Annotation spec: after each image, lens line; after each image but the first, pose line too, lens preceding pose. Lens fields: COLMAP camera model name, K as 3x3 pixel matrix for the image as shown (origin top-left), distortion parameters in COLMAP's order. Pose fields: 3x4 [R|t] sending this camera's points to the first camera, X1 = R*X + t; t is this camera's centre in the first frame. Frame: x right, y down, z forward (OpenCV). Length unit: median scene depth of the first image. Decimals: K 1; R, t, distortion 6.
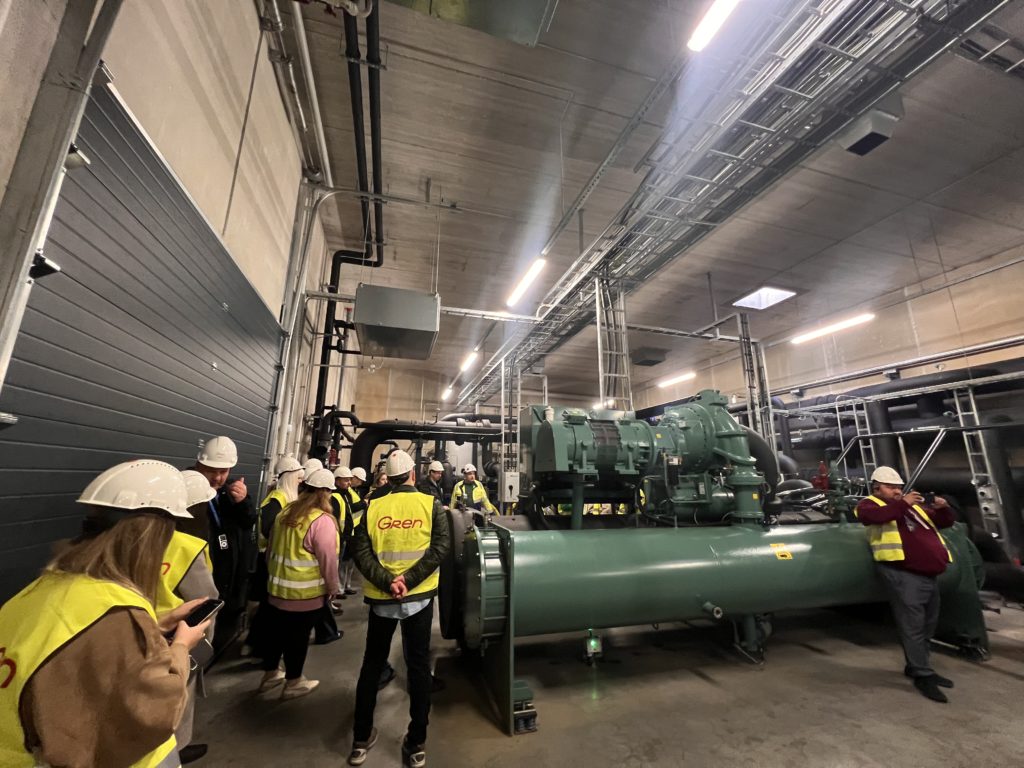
lens RADIAL K [[406.4, 0, 511.0], [0, 406.4, 381.8], [0, 0, 1]] dist [-0.006495, 0.000281]
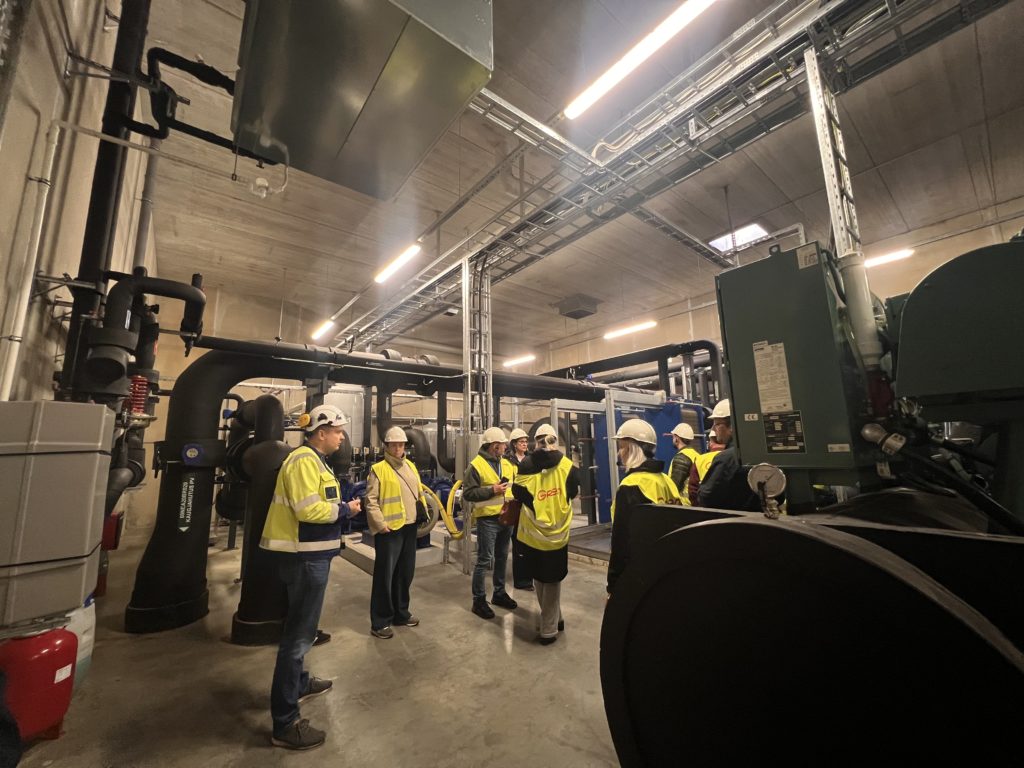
lens RADIAL K [[406.4, 0, 508.4], [0, 406.4, 382.2], [0, 0, 1]] dist [-0.006495, 0.000281]
pose [[0.923250, 0.035095, 0.382594, -0.340290], [-0.058156, 0.997110, 0.048875, 0.174733], [-0.379773, -0.067374, 0.922623, 0.664727]]
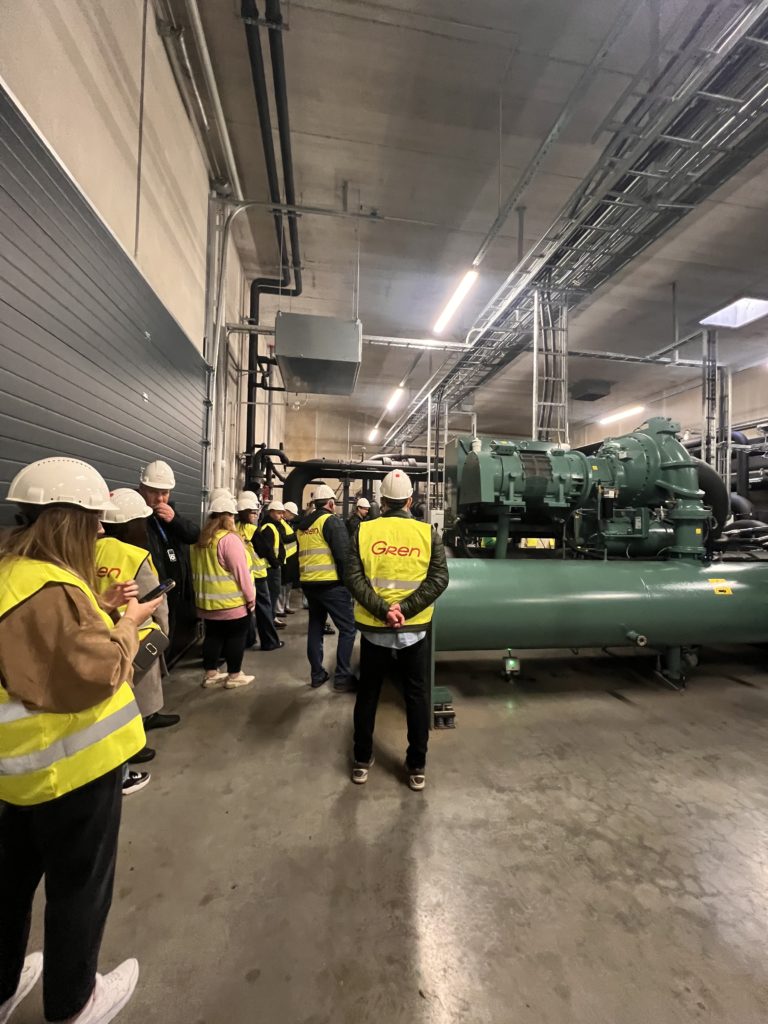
lens RADIAL K [[406.4, 0, 385.6], [0, 406.4, 511.1], [0, 0, 1]] dist [-0.006495, 0.000281]
pose [[0.991702, 0.011083, -0.128079, 0.005958], [0.015453, 0.978777, 0.204344, 0.027160], [0.127626, -0.204628, 0.970484, 0.009896]]
